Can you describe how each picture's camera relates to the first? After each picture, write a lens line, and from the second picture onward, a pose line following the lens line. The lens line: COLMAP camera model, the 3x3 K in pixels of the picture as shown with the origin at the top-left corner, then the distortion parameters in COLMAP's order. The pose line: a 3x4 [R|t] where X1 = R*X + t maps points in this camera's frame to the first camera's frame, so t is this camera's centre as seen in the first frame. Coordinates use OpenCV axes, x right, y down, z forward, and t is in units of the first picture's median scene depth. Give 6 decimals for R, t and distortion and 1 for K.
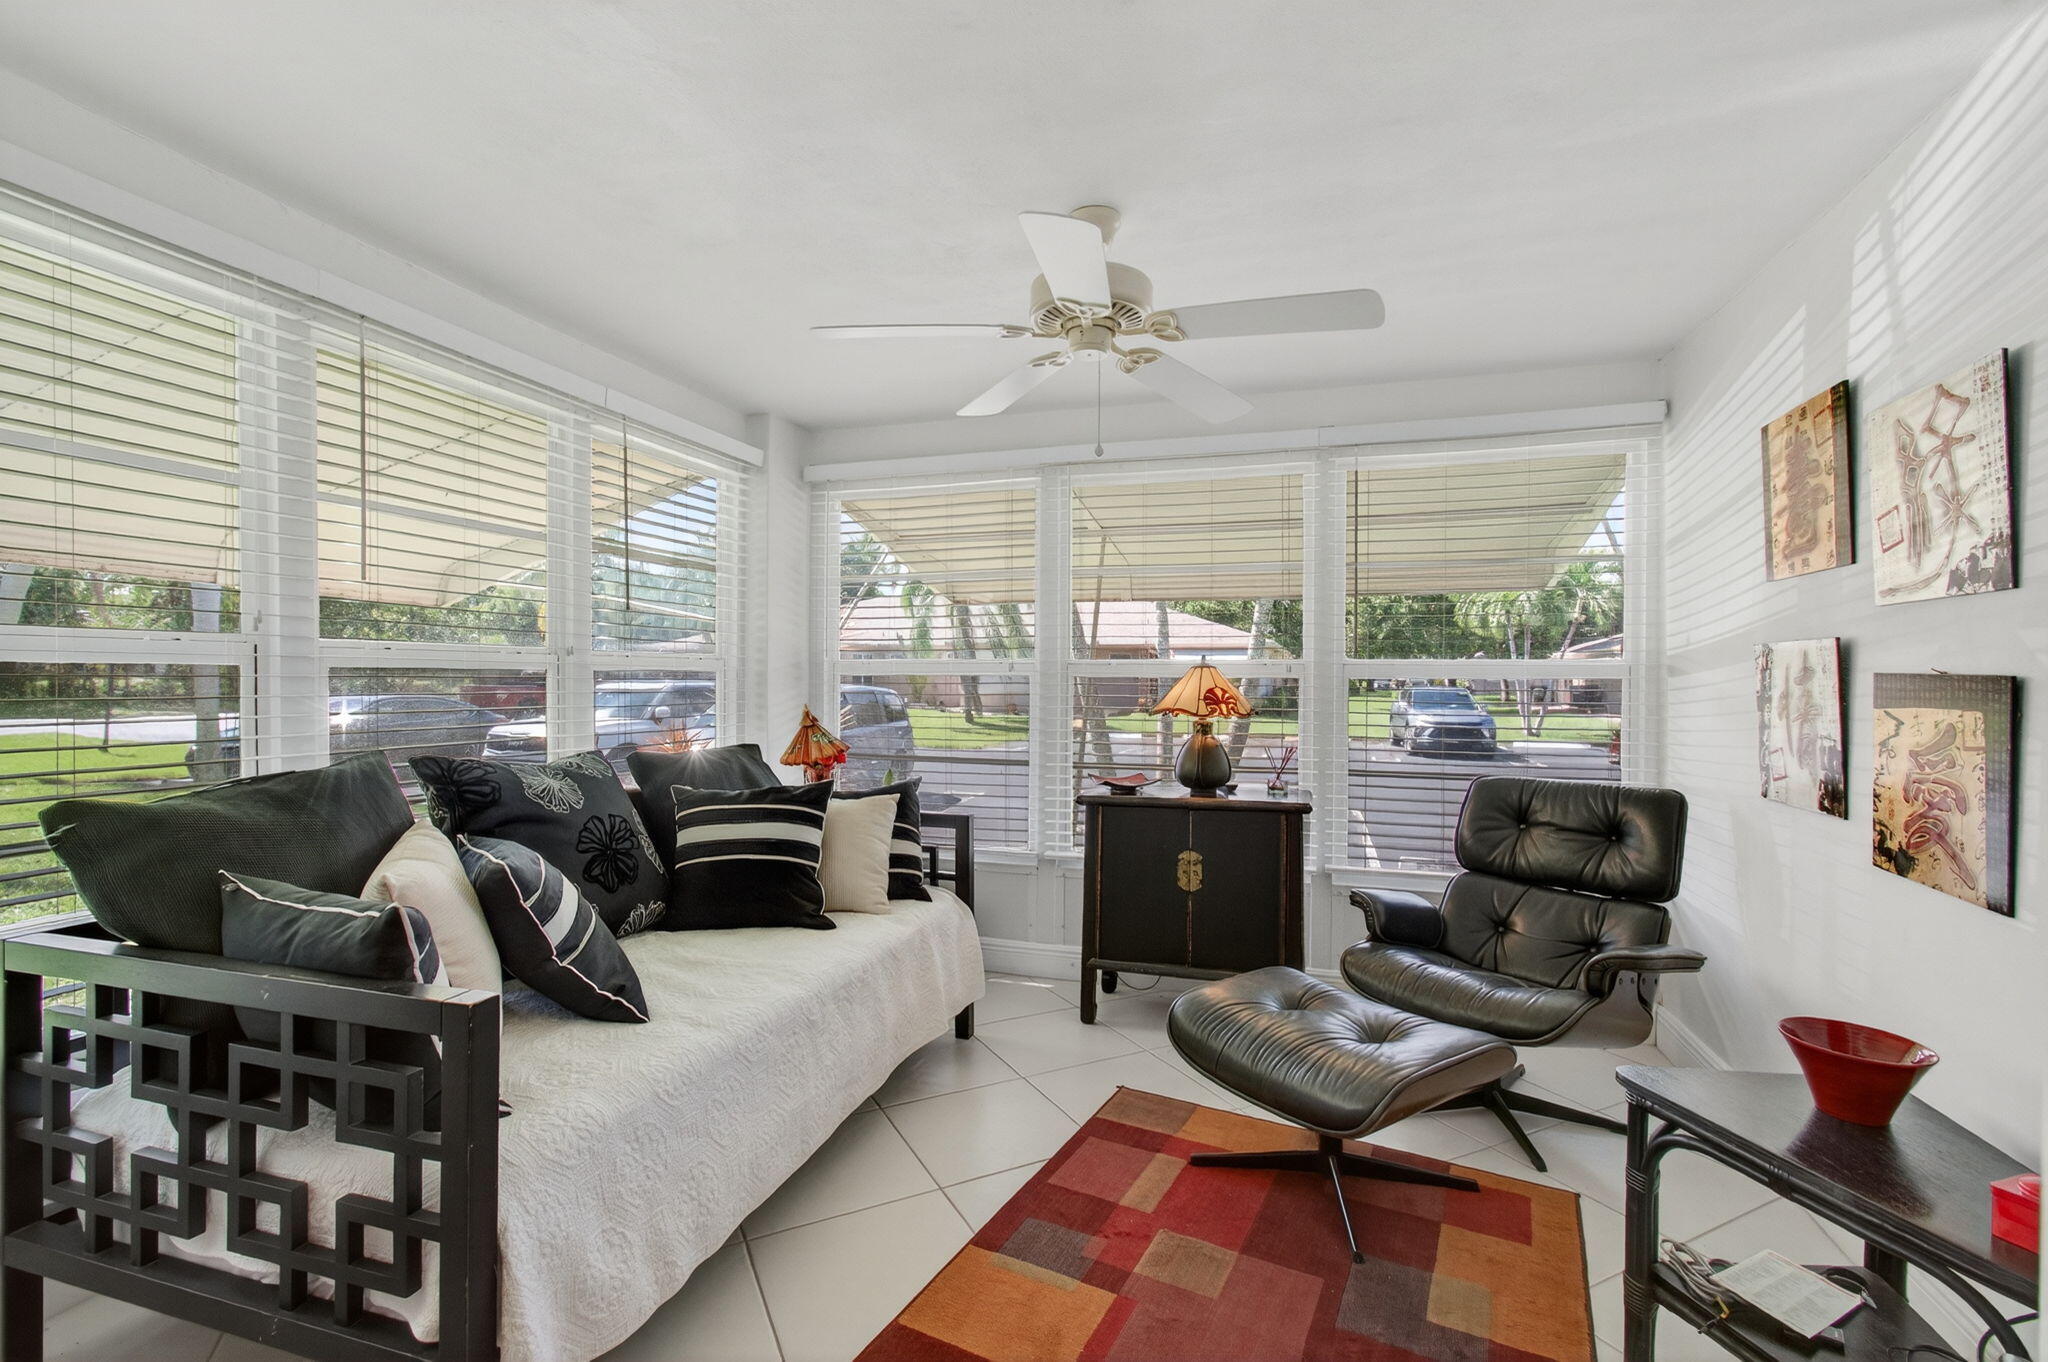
lens RADIAL K [[917.5, 0, 1009.4], [0, 917.5, 676.3], [0, 0, 1]] dist [0.009365, 0.000277]
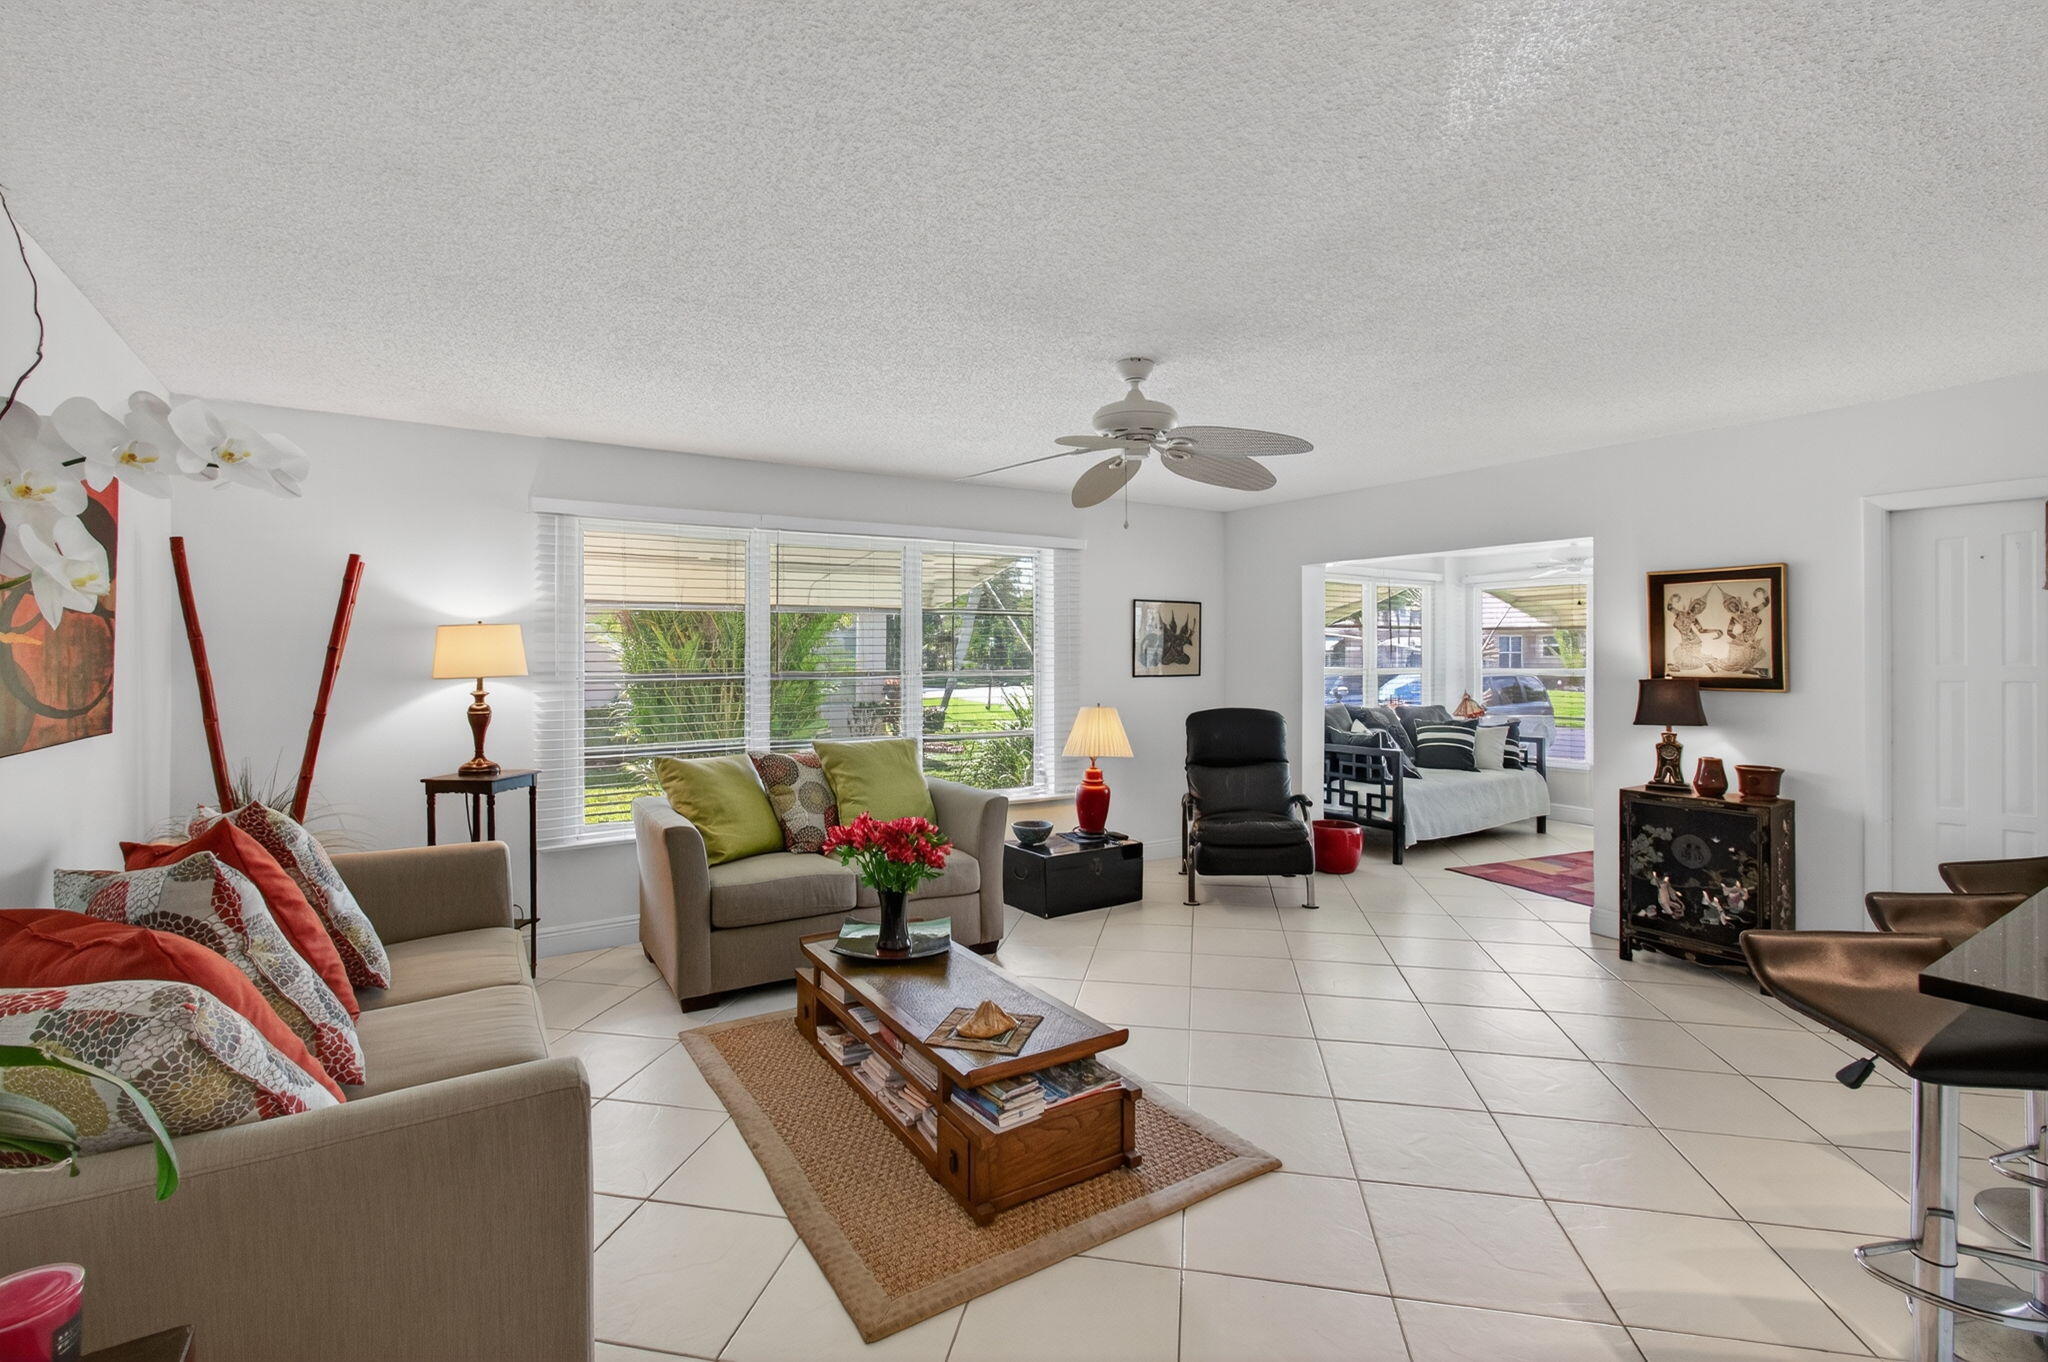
lens RADIAL K [[916.5, 0, 1003.5], [0, 916.5, 662.9], [0, 0, 1]] dist [-0.054666, 0.056273]
pose [[0.782016, -0.001744, -0.623256, 0.511910], [0.007526, 0.999950, 0.006645, -0.107535], [0.623213, -0.009887, 0.781989, -2.668675]]
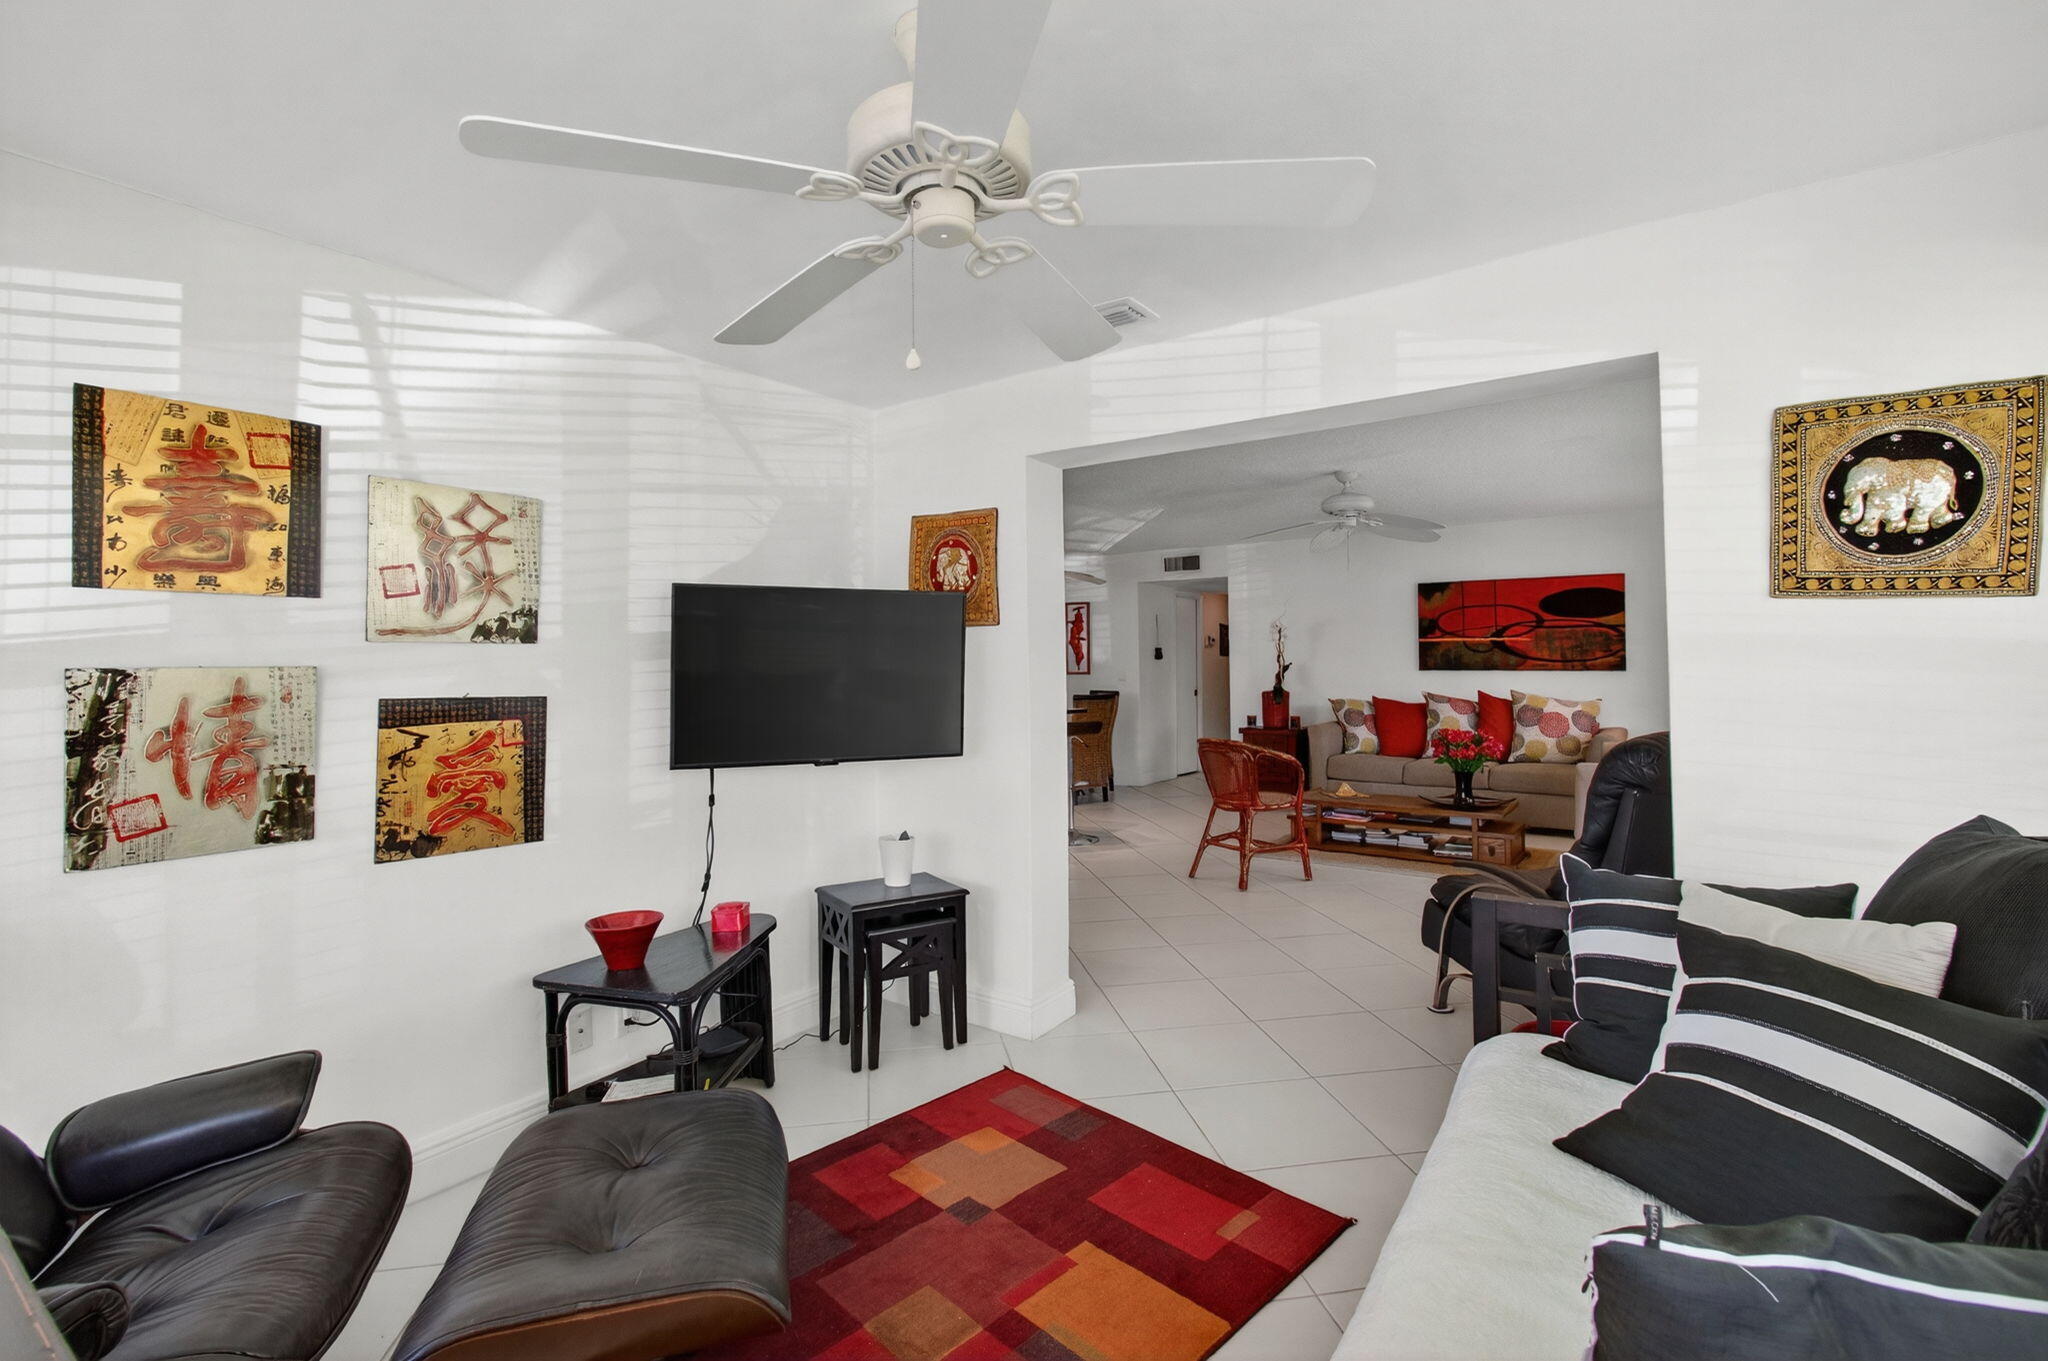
lens RADIAL K [[977.1, 0, 1053.6], [0, 977.1, 664.2], [0, 0, 1]] dist [0.001097, 0.131145]
pose [[-0.967860, 0.006453, 0.251407, -0.211768], [0.006647, 0.999978, -0.000077, -0.041721], [-0.251402, 0.001596, -0.967882, 1.998384]]
